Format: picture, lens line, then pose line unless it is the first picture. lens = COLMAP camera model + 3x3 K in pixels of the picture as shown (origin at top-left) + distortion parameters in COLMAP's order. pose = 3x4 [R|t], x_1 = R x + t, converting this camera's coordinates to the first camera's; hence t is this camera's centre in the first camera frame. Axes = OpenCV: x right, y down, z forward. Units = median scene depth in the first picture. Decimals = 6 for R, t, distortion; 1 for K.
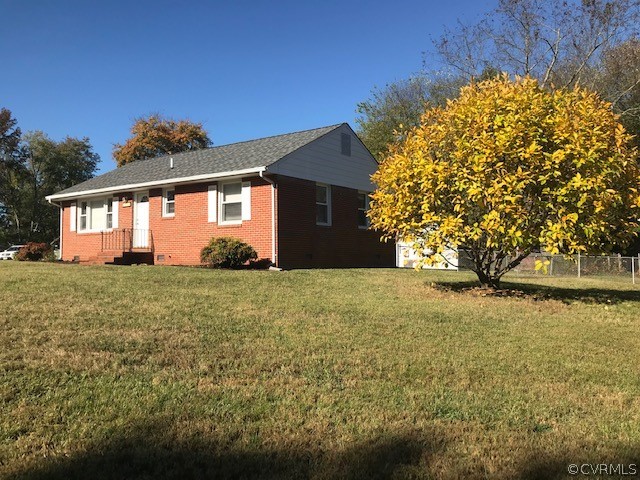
lens RADIAL K [[522.2, 0, 320.0], [0, 522.2, 240.0], [0, 0, 1]] dist [-0.000483, -0.015646]
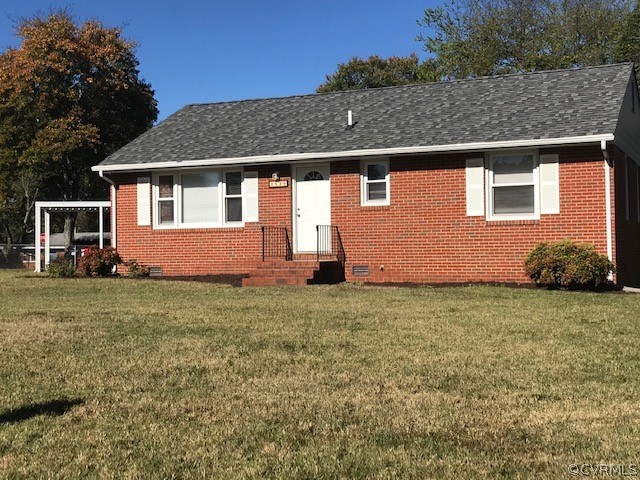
lens RADIAL K [[883.7, 0, 320.0], [0, 883.7, 240.0], [0, 0, 1]] dist [0.128375, 0.007685]
pose [[0.981145, 0.004878, 0.193212, -0.554684], [-0.006196, 0.999961, 0.006219, -0.008959], [-0.193174, -0.007299, 0.981137, -0.038384]]
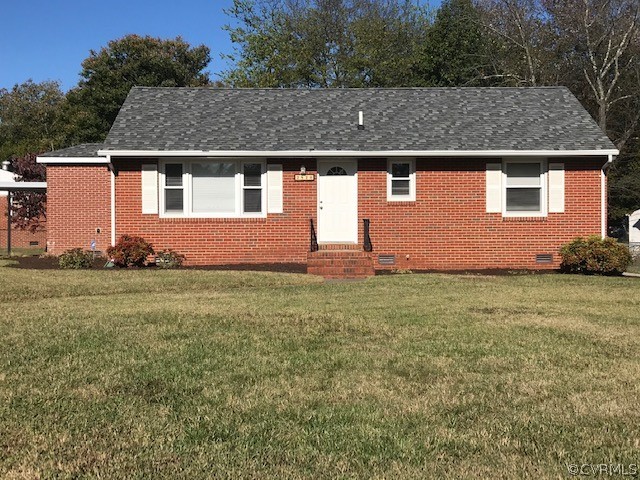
lens RADIAL K [[883.7, 0, 320.0], [0, 883.7, 240.0], [0, 0, 1]] dist [0.128375, 0.007685]
pose [[0.804319, 0.002046, 0.594194, -1.068497], [-0.021223, 0.999455, 0.025287, -0.019525], [-0.593819, -0.032950, 0.803924, 0.106526]]
